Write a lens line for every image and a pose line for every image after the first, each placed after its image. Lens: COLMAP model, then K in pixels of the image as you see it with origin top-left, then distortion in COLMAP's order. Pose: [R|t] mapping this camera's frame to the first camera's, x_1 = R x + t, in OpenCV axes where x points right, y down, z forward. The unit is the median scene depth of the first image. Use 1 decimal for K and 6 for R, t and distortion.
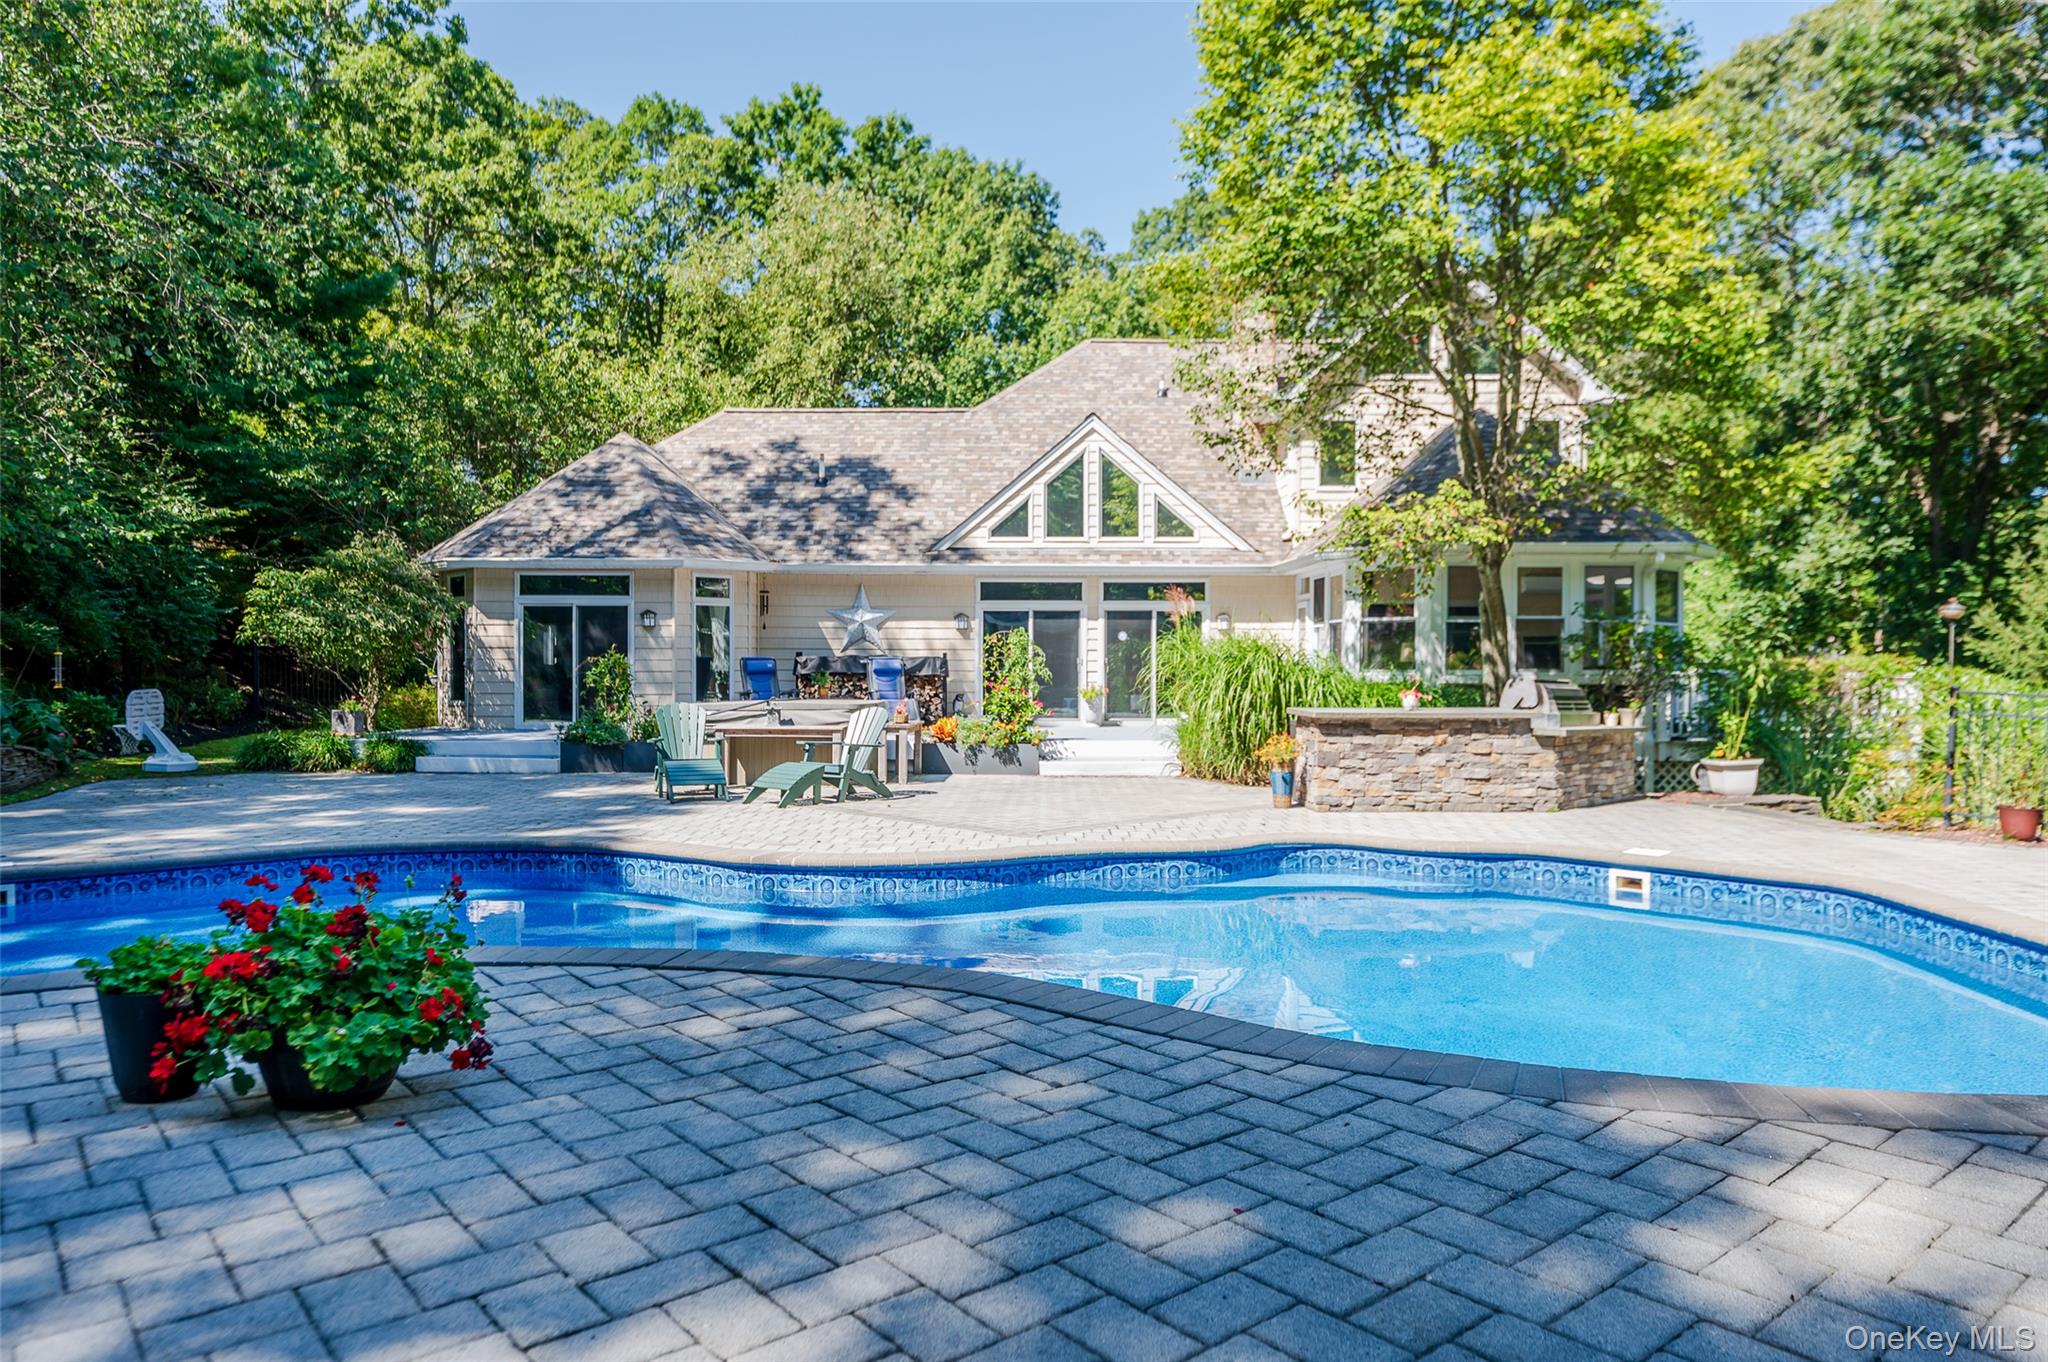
lens RADIAL K [[1305.6, 0, 1028.8], [0, 1305.6, 680.5], [0, 0, 1]] dist [-0.004709, -0.000531]
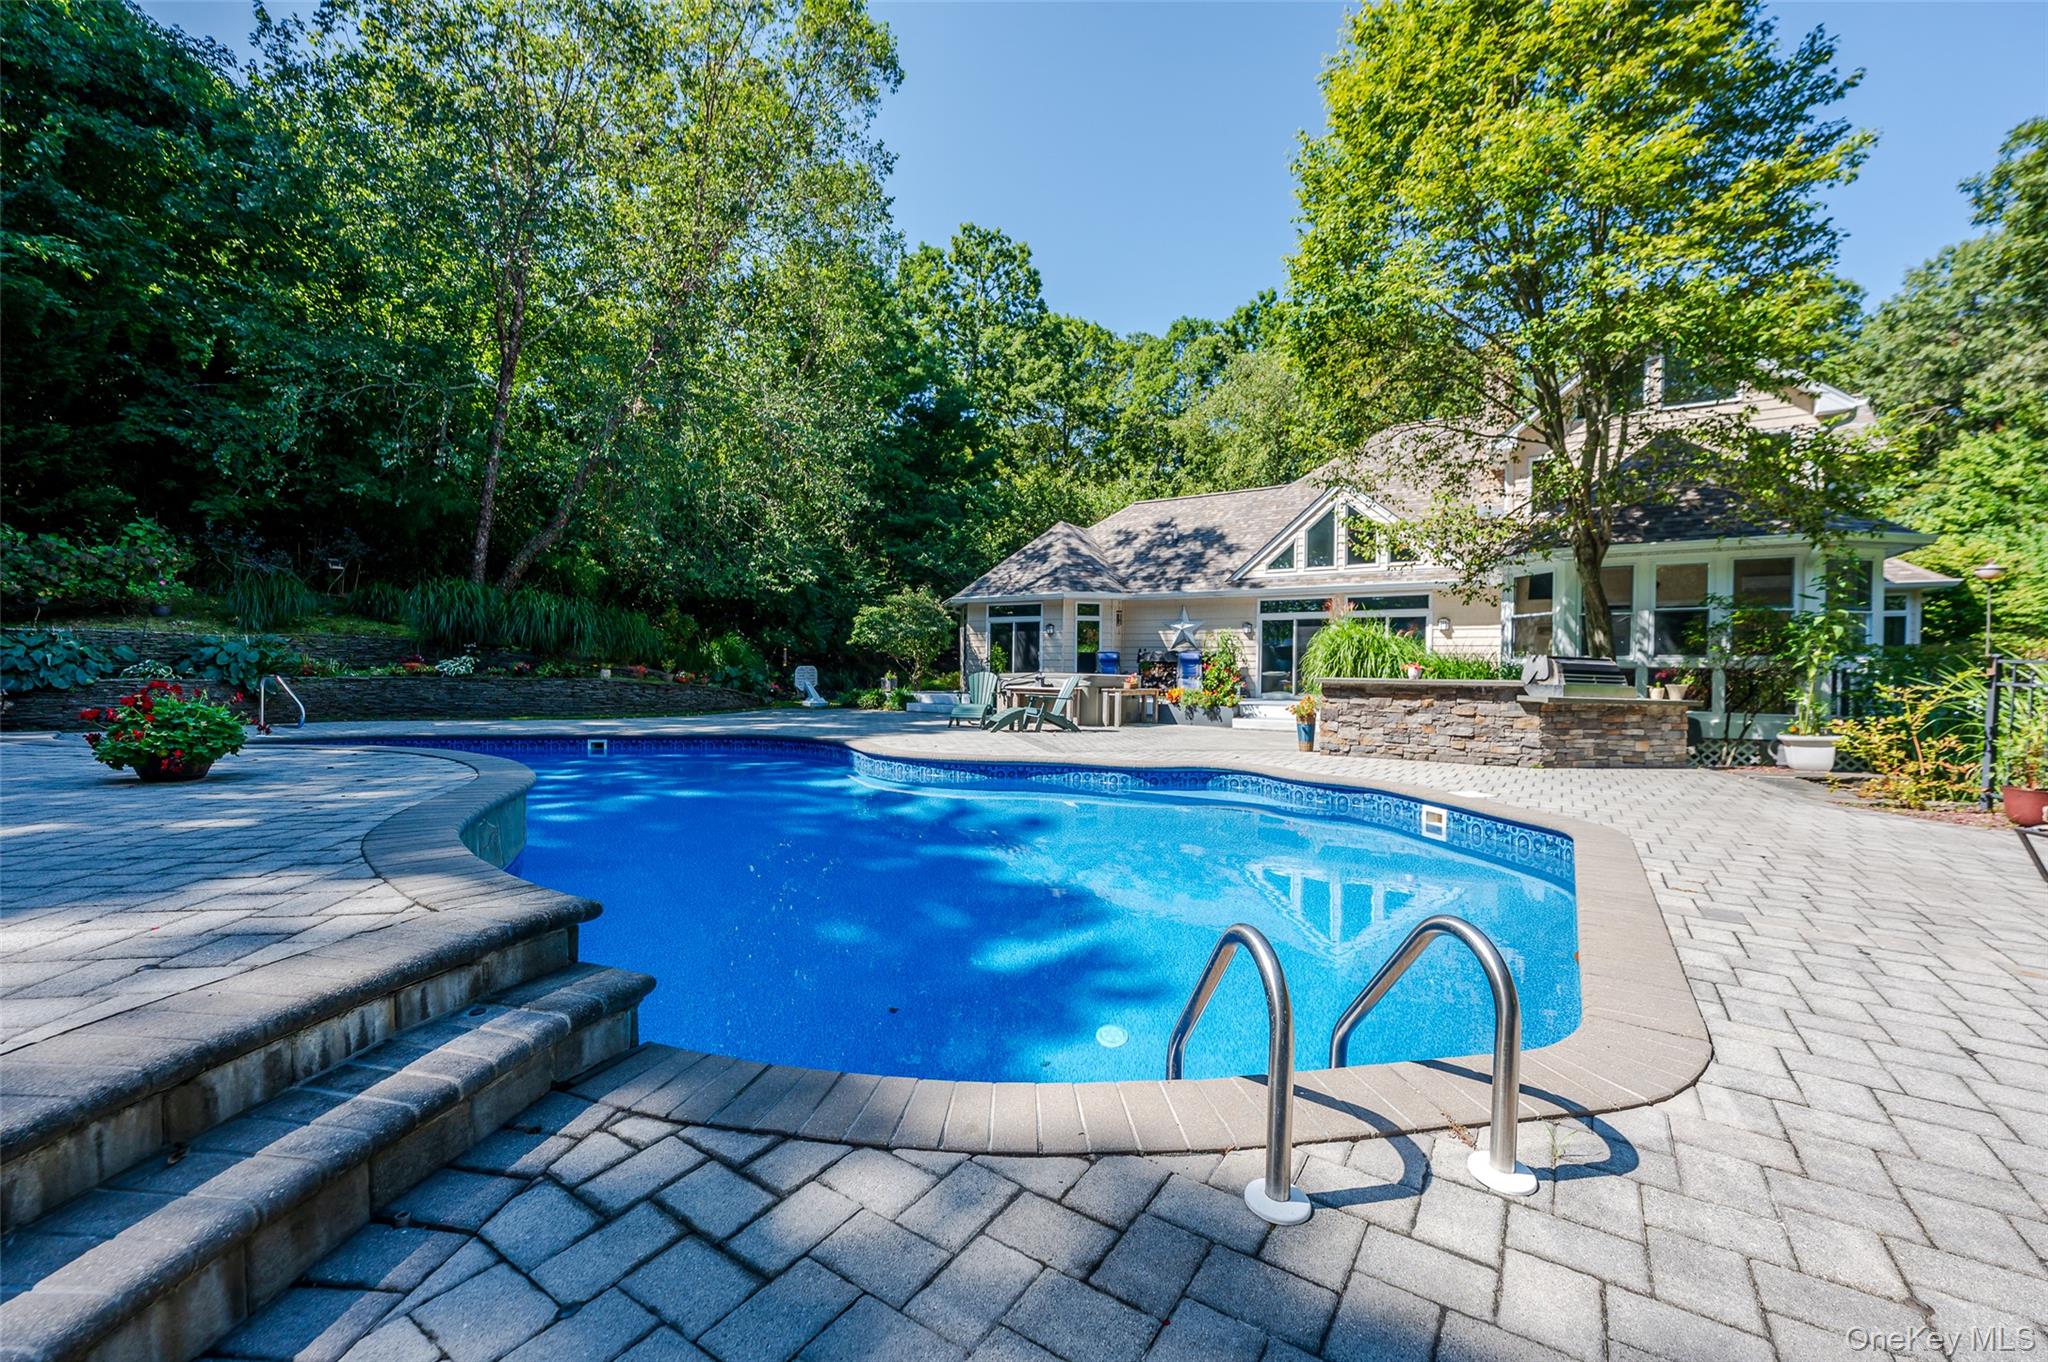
lens RADIAL K [[813.6, 0, 1030.7], [0, 813.6, 676.4], [0, 0, 1]] dist [-0.000337, 0.000205]
pose [[0.844040, 0.010991, -0.536167, 0.250885], [-0.014679, 0.999889, -0.002610, 0.016973], [0.536079, 0.010073, 0.844108, 0.090117]]
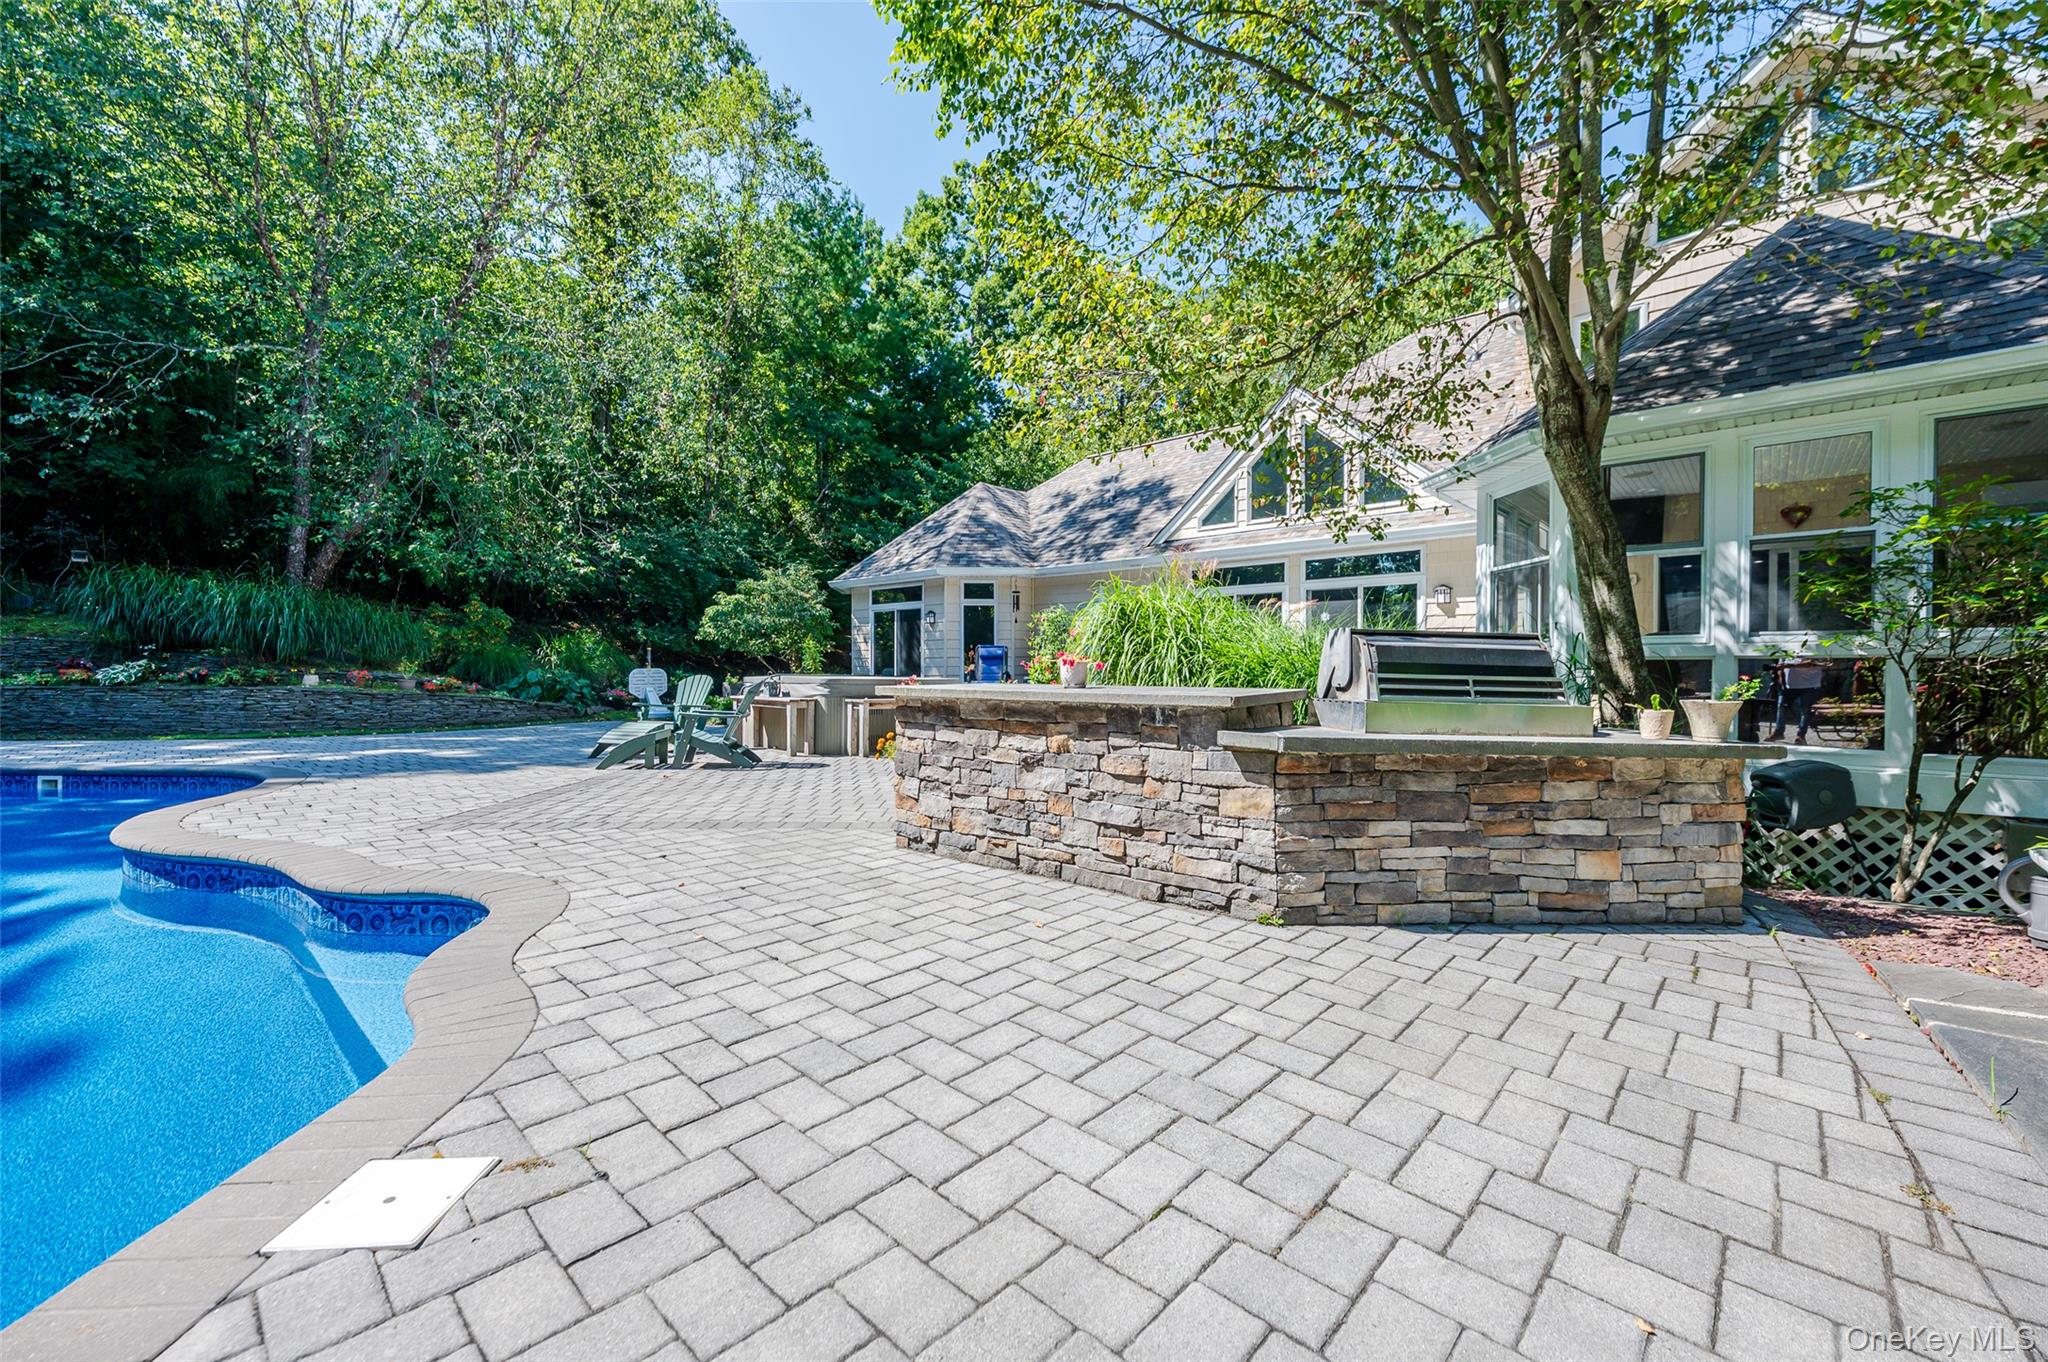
lens RADIAL K [[813.6, 0, 1033.2], [0, 813.6, 679.3], [0, 0, 1]] dist [-0.000337, 0.000205]
pose [[0.741322, 0.007080, -0.671113, 0.322951], [-0.008014, 0.999966, 0.001697, 0.011449], [0.671102, 0.004121, 0.741354, 0.456630]]
